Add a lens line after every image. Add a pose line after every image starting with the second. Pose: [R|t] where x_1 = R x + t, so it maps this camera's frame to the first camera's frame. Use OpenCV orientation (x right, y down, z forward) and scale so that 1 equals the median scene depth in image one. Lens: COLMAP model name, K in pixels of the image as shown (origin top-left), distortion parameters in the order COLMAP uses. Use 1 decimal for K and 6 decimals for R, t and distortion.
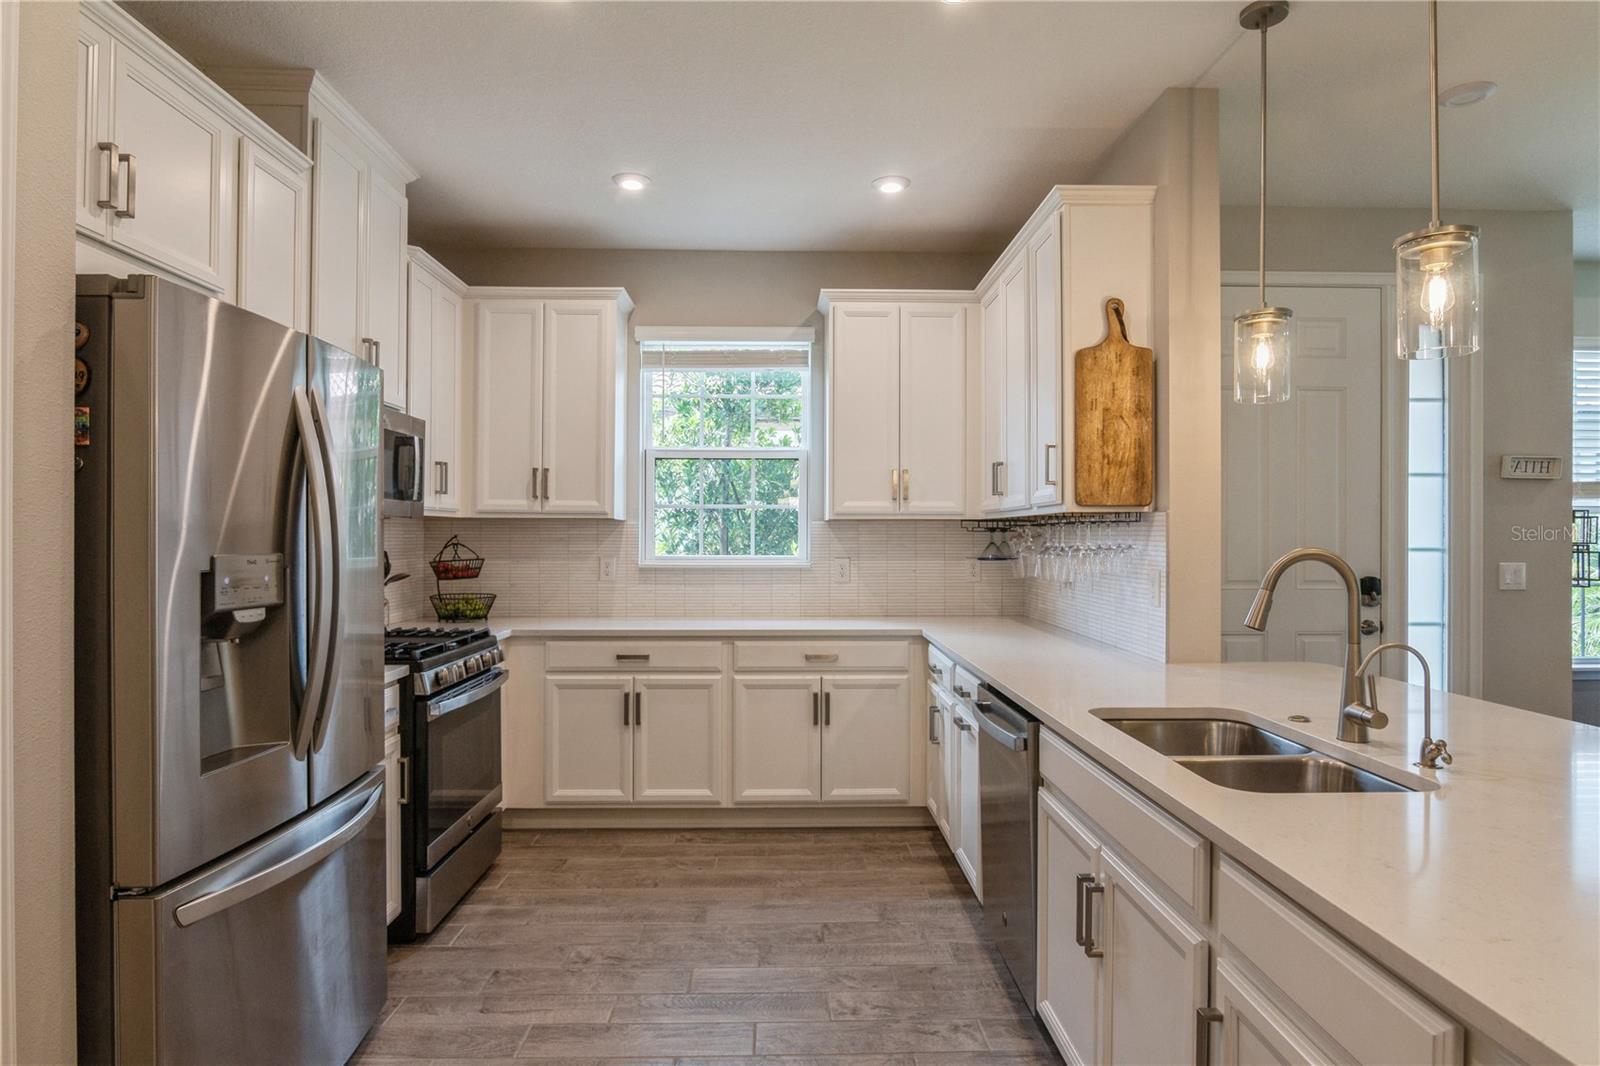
lens RADIAL K [[896.0, 0, 795.7], [0, 896.0, 531.8], [0, 0, 1]] dist [-0.012004, -0.002604]
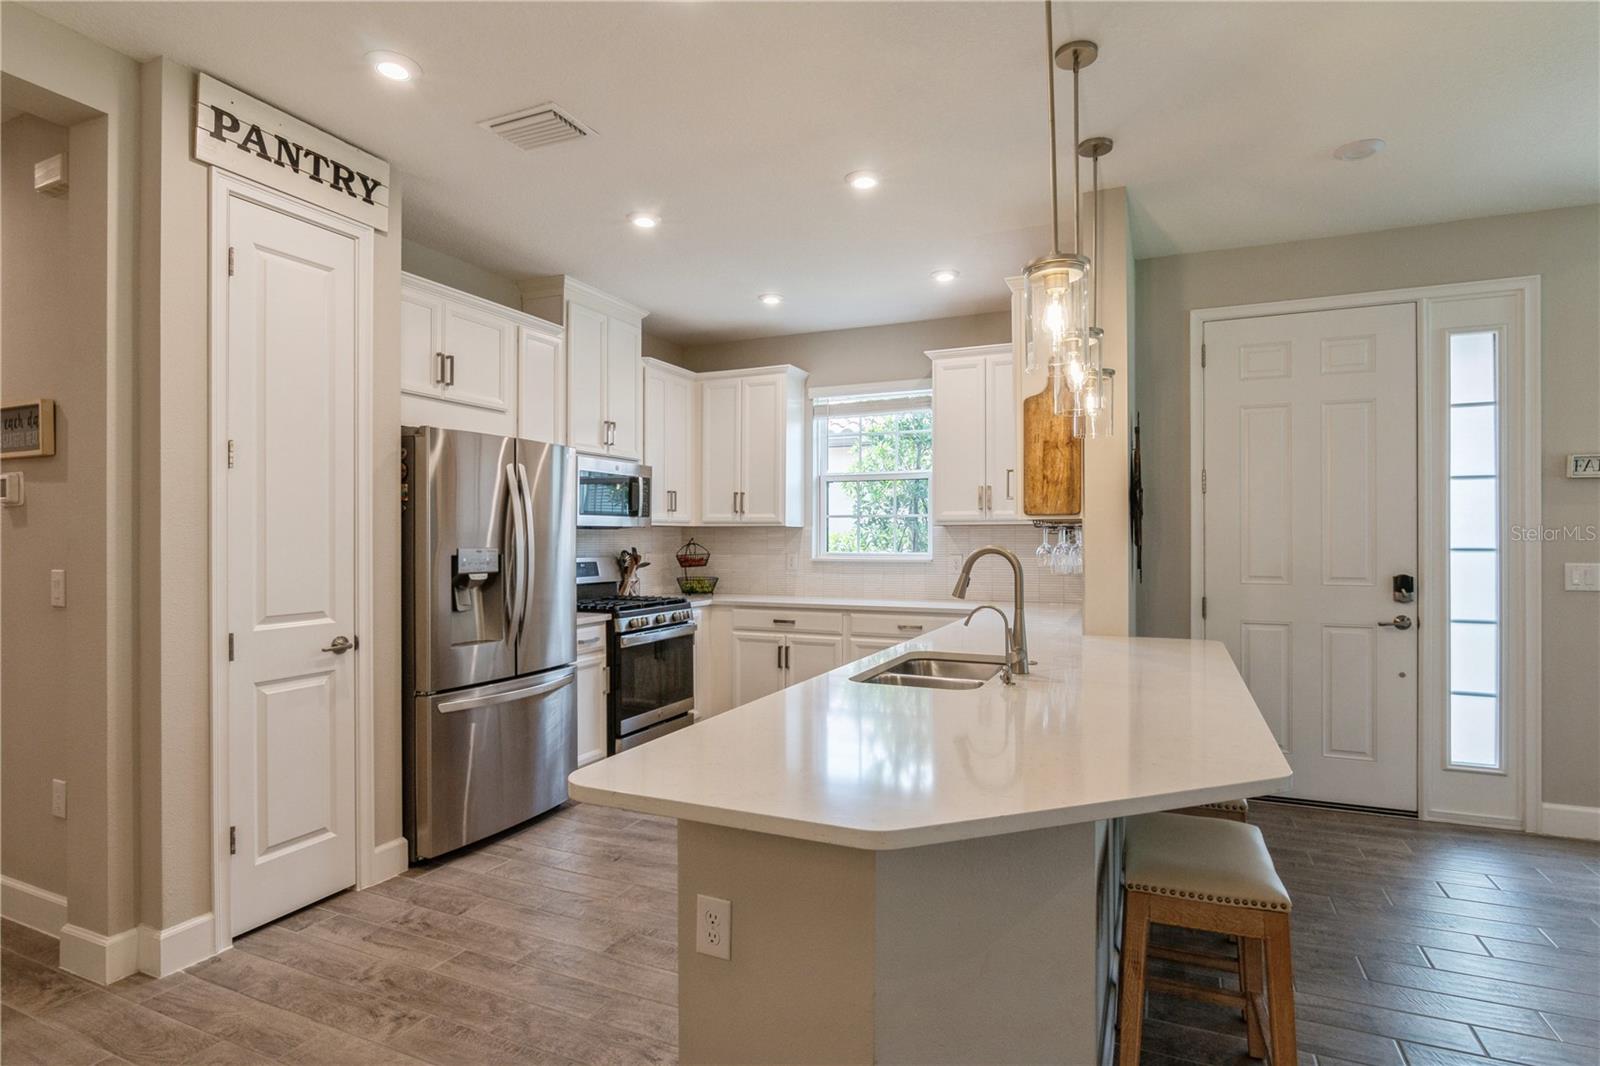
lens RADIAL K [[823.6, 0, 792.8], [0, 823.6, 534.5], [0, 0, 1]] dist [-0.006214, -0.001391]
pose [[0.901459, -0.004427, -0.432841, 0.410303], [0.004811, 0.999988, -0.000208, -0.001027], [0.432837, -0.001895, 0.901470, -0.198414]]
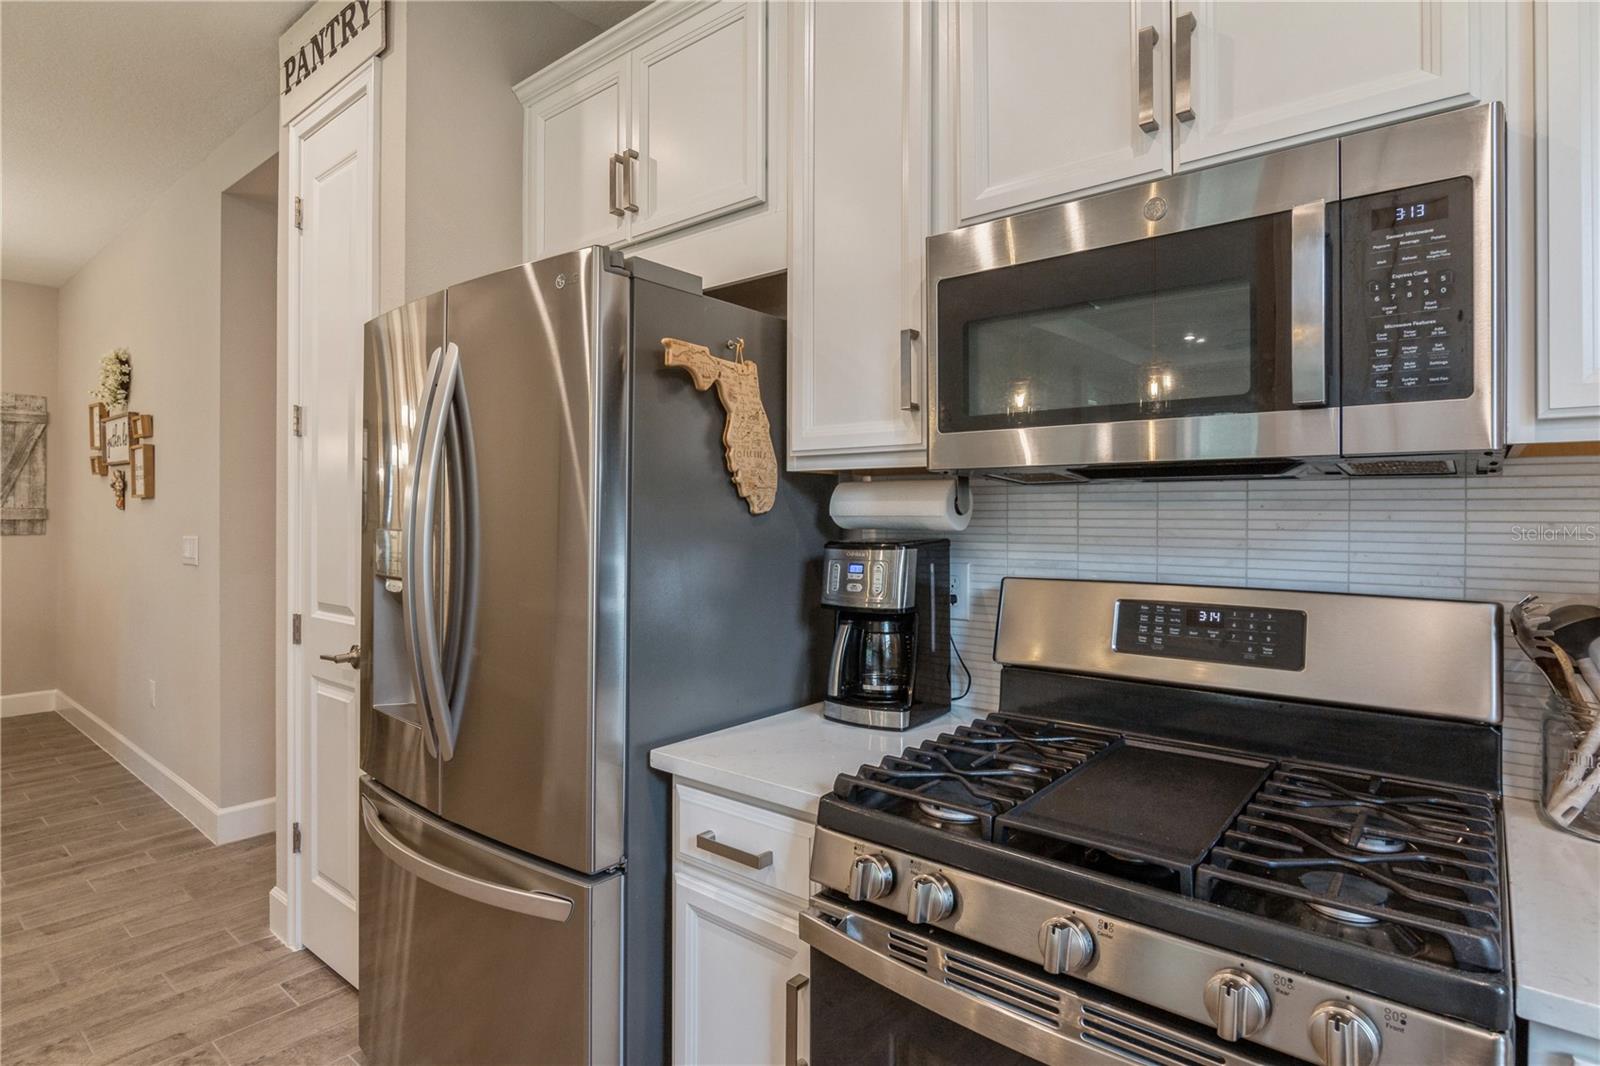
lens RADIAL K [[823.6, 0, 803.2], [0, 823.6, 518.1], [0, 0, 1]] dist [-0.006214, -0.001391]
pose [[-0.649197, 0.000836, -0.760620, -0.076709], [0.000255, 1.000000, 0.000881, 0.004151], [0.760620, 0.000378, -0.649197, 0.917401]]
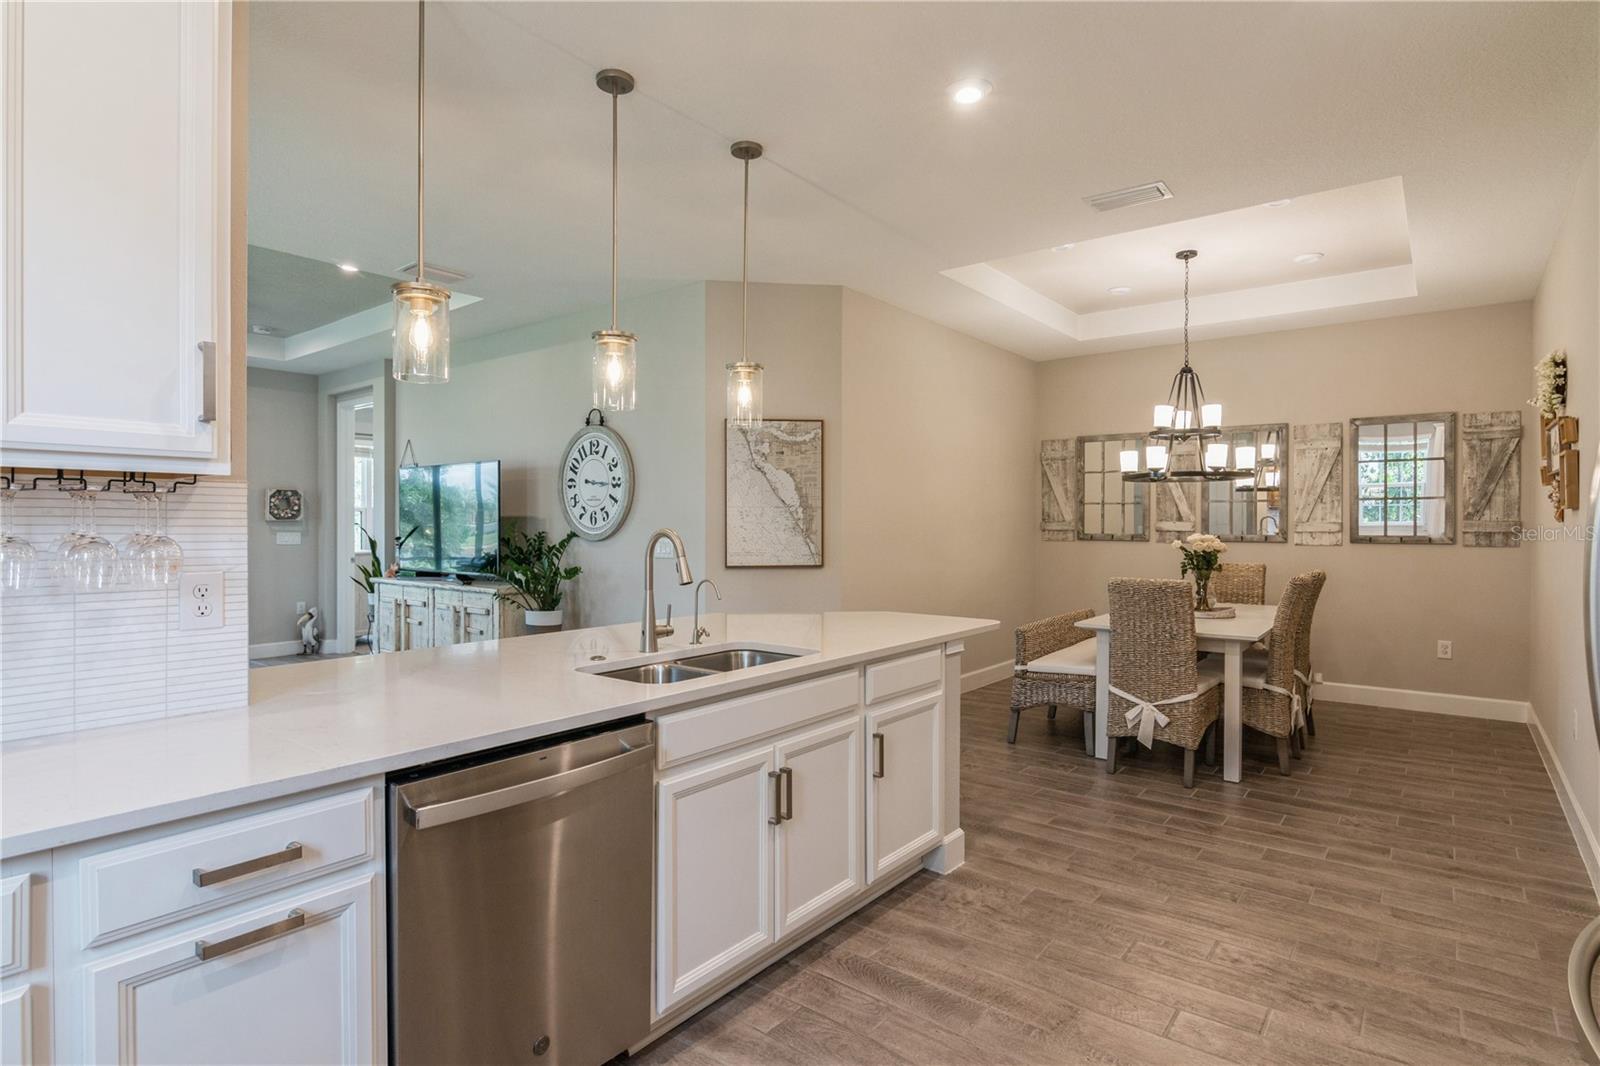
lens RADIAL K [[823.6, 0, 803.8], [0, 823.6, 530.5], [0, 0, 1]] dist [-0.006214, -0.001391]
pose [[-0.776008, -0.010653, 0.630633, -0.227803], [-0.007976, 0.999943, 0.007076, 0.004413], [-0.630672, 0.000461, -0.776049, 0.901455]]
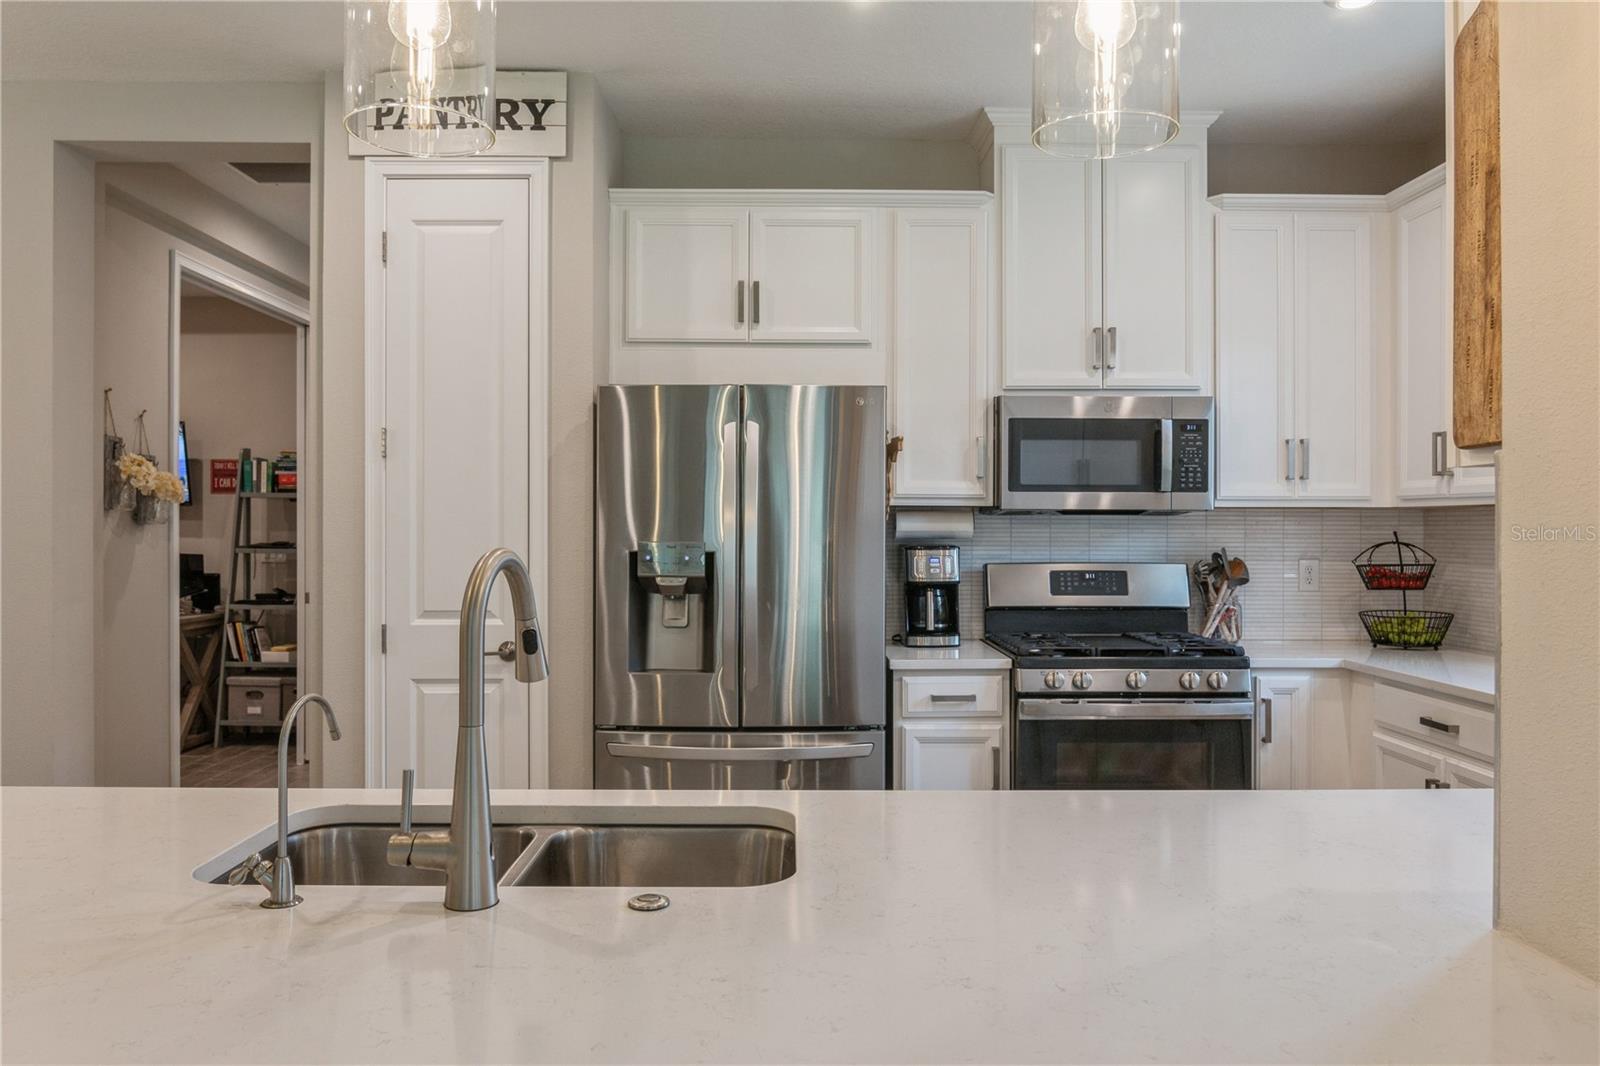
lens RADIAL K [[1119.6, 0, 795.7], [0, 1119.6, 529.5], [0, 0, 1]] dist [-0.010477, -0.003311]
pose [[-0.009885, -0.001882, -0.999949, 0.604483], [0.002264, 0.999996, -0.001904, 0.003487], [0.999949, -0.002282, -0.009880, 0.558065]]
